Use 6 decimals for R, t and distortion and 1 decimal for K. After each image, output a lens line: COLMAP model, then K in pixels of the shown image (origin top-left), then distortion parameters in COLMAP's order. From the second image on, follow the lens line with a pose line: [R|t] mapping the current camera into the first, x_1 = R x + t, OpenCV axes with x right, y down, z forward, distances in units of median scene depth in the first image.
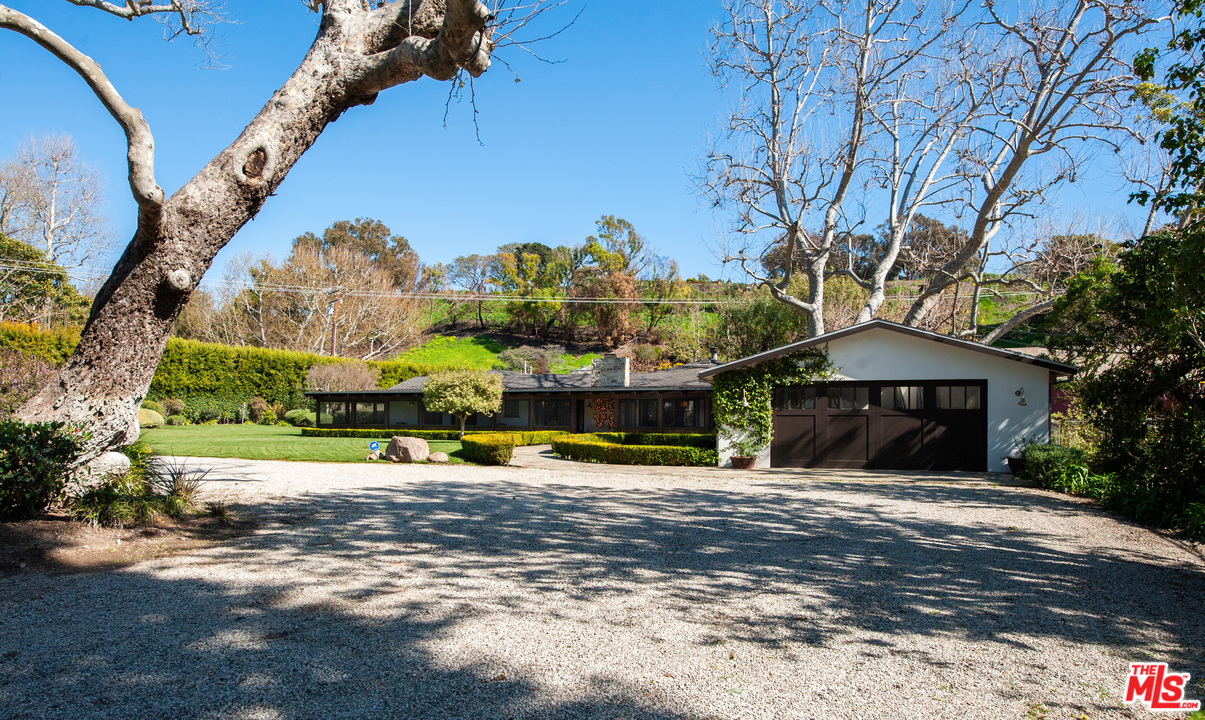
lens RADIAL K [[781.1, 0, 597.2], [0, 781.1, 367.4], [0, 0, 1]] dist [-0.003619, -0.000263]
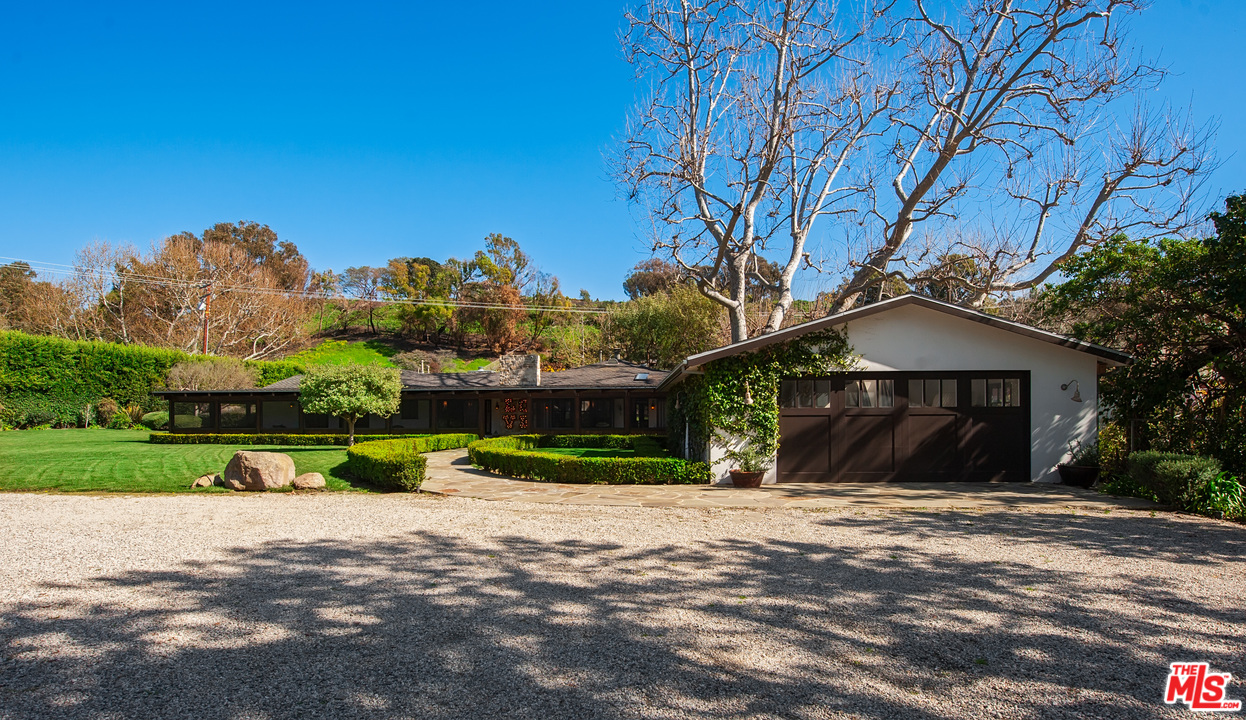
lens RADIAL K [[635.3, 0, 628.5], [0, 635.3, 400.4], [0, 0, 1]] dist [-0.004175, -0.001209]
pose [[0.972476, -0.001645, 0.232999, -0.031464], [-0.007478, 0.999240, 0.038265, 0.011161], [-0.232884, -0.038954, 0.971724, 0.203458]]
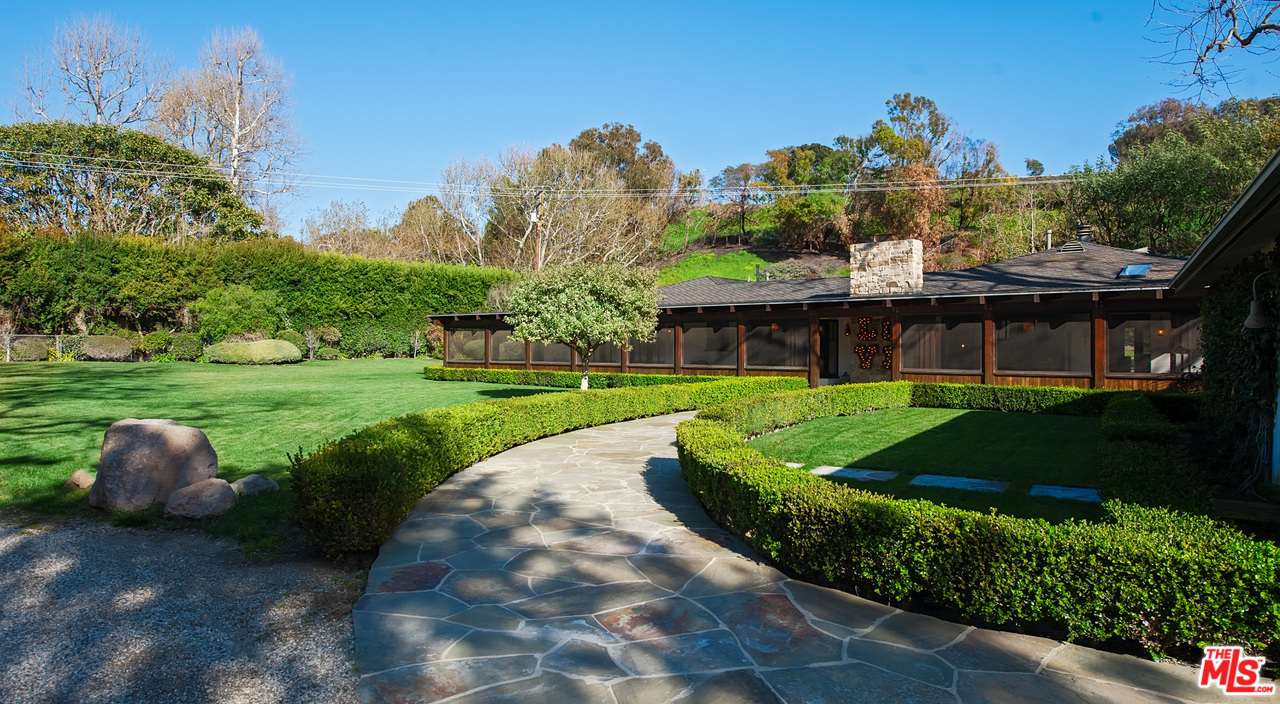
lens RADIAL K [[775.2, 0, 651.8], [0, 775.2, 350.1], [0, 0, 1]] dist [0.004836, -0.000254]
pose [[0.953781, -0.001627, -0.300499, 0.020123], [0.022158, 0.997644, 0.064927, 0.022717], [0.299685, -0.068585, 0.951570, 0.392327]]
